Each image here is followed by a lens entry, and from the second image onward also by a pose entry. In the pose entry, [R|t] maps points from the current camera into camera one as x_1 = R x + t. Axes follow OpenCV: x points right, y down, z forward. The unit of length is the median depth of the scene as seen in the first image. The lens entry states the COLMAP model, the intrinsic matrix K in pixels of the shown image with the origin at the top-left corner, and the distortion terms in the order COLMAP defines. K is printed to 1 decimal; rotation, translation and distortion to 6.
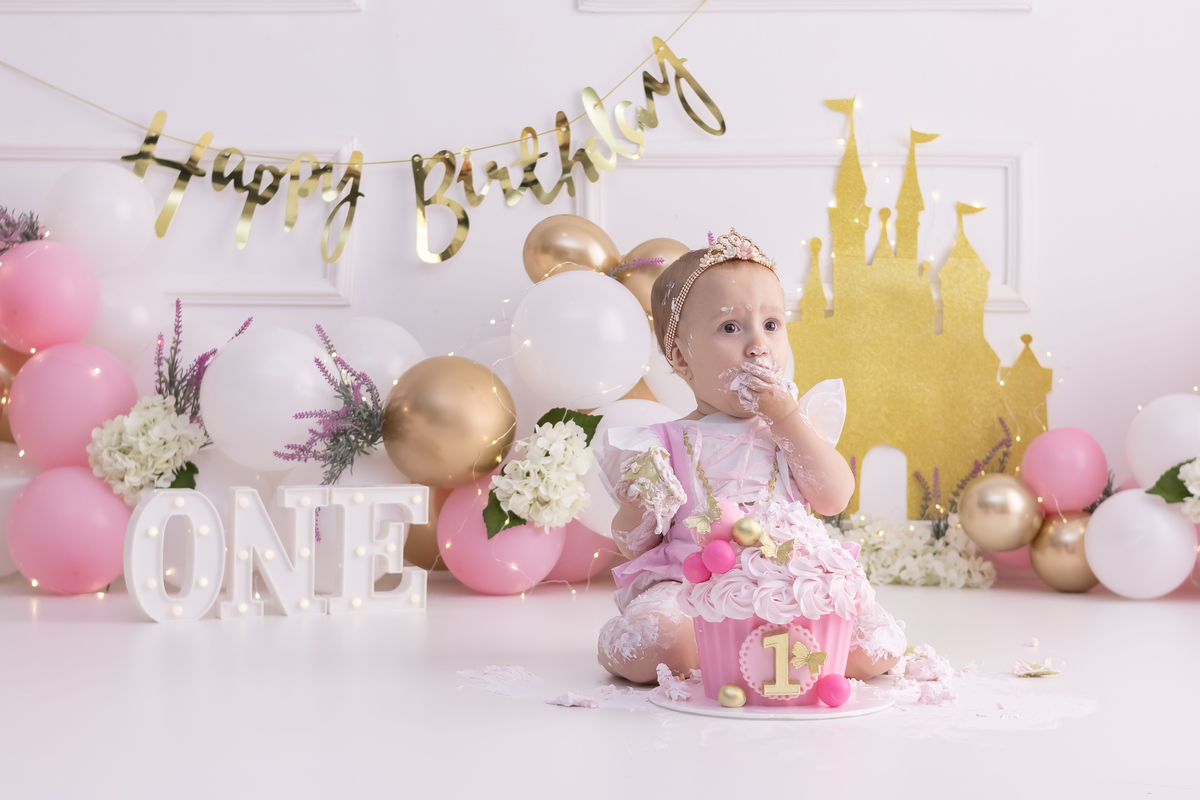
lens RADIAL K [[2077.6, 0, 601.8], [0, 2077.6, 396.7], [0, 0, 1]] dist [0.002395, -0.110664]
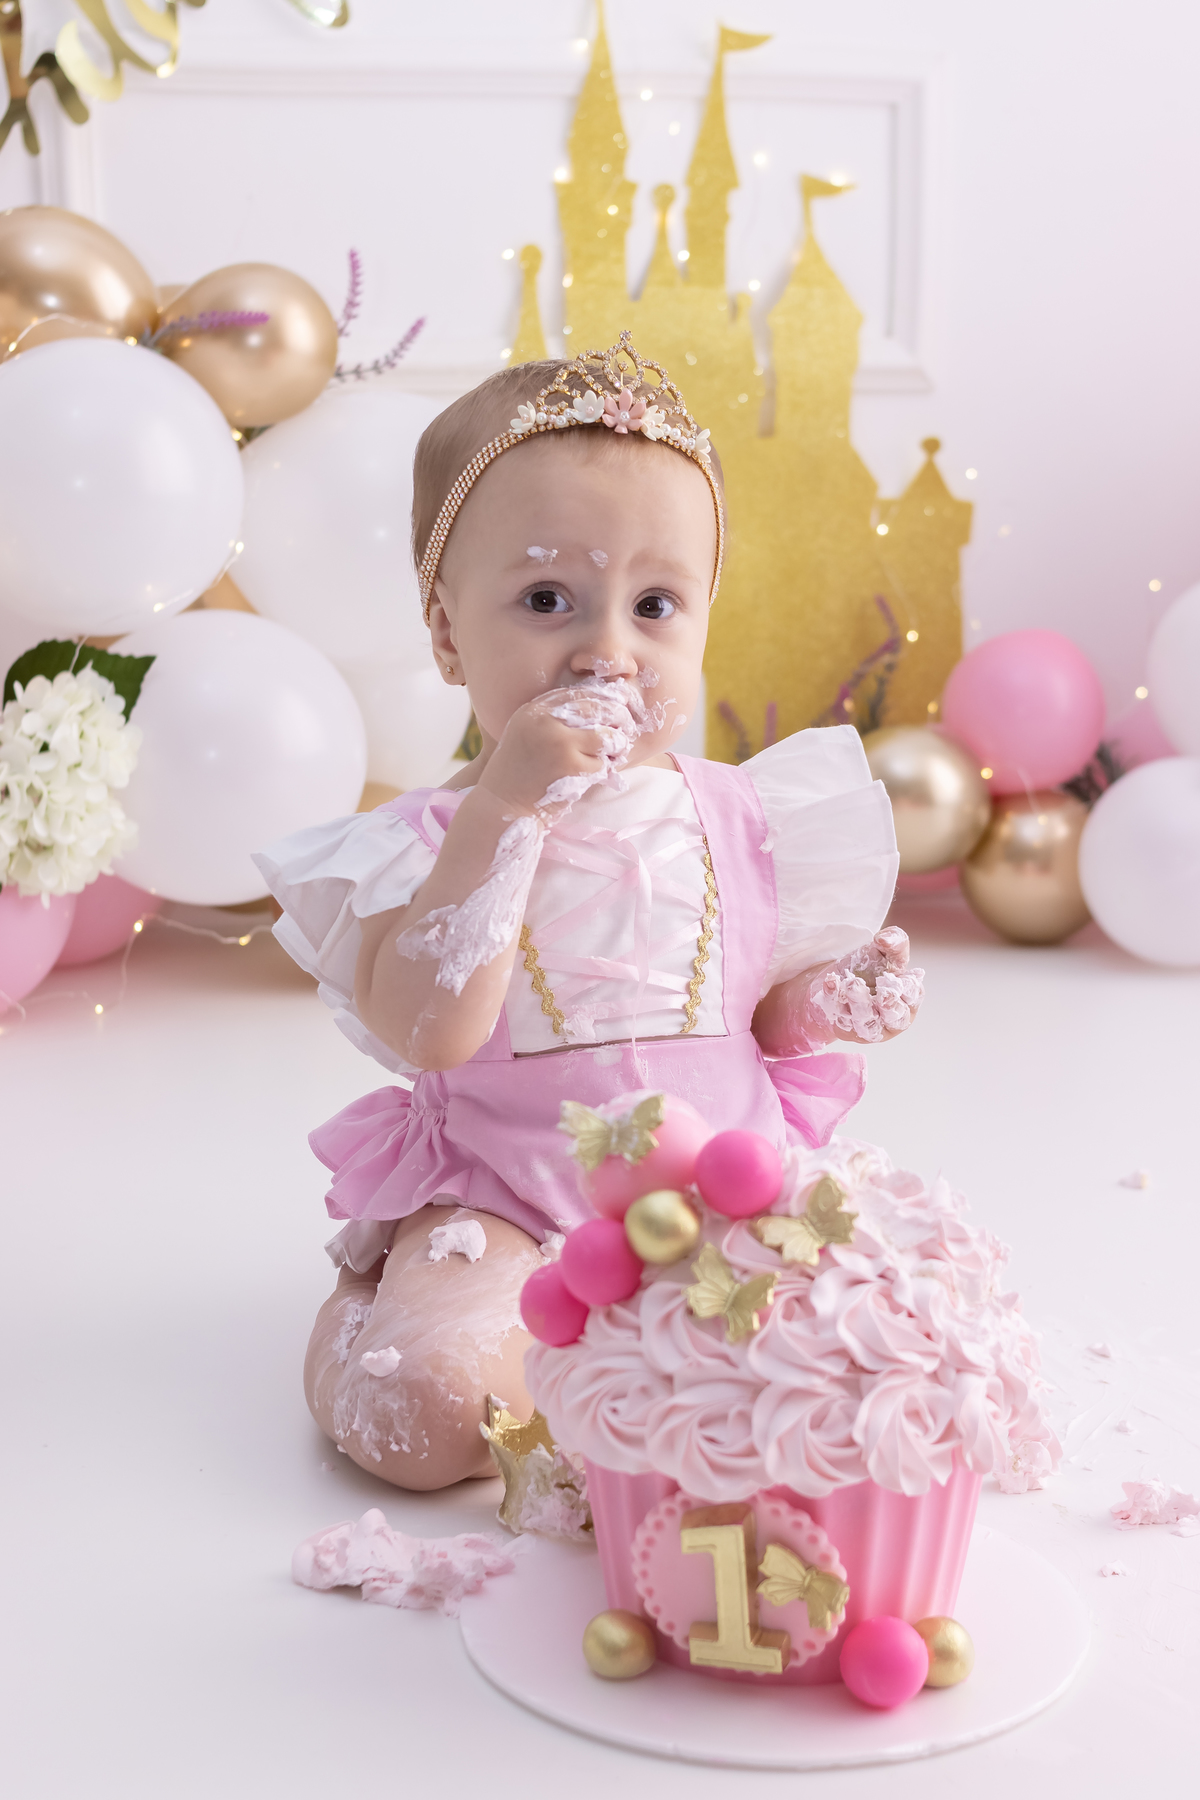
lens RADIAL K [[2945.2, 0, 605.2], [0, 2945.2, 908.1], [0, 0, 1]] dist [-0.003212, 0.023873]
pose [[0.971978, -0.048817, 0.229949, -0.052511], [0.003316, 0.980949, 0.194235, -0.059485], [-0.235050, -0.188030, 0.953623, 0.300155]]
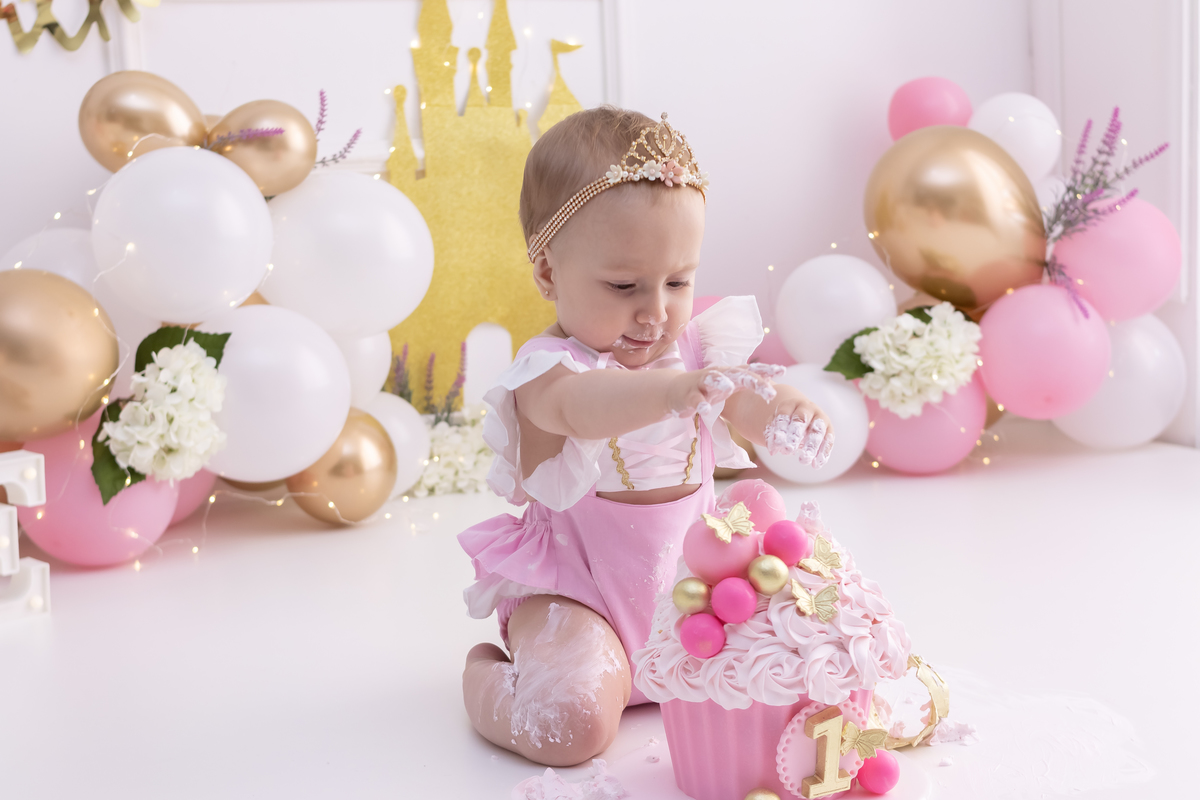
lens RADIAL K [[1930.3, 0, 597.9], [0, 1930.3, 399.2], [0, 0, 1]] dist [-0.011605, -0.084967]
pose [[0.909530, -0.091851, 0.405361, -0.159175], [0.038965, 0.989824, 0.136856, -0.056269], [-0.413807, -0.108680, 0.903854, 0.253071]]
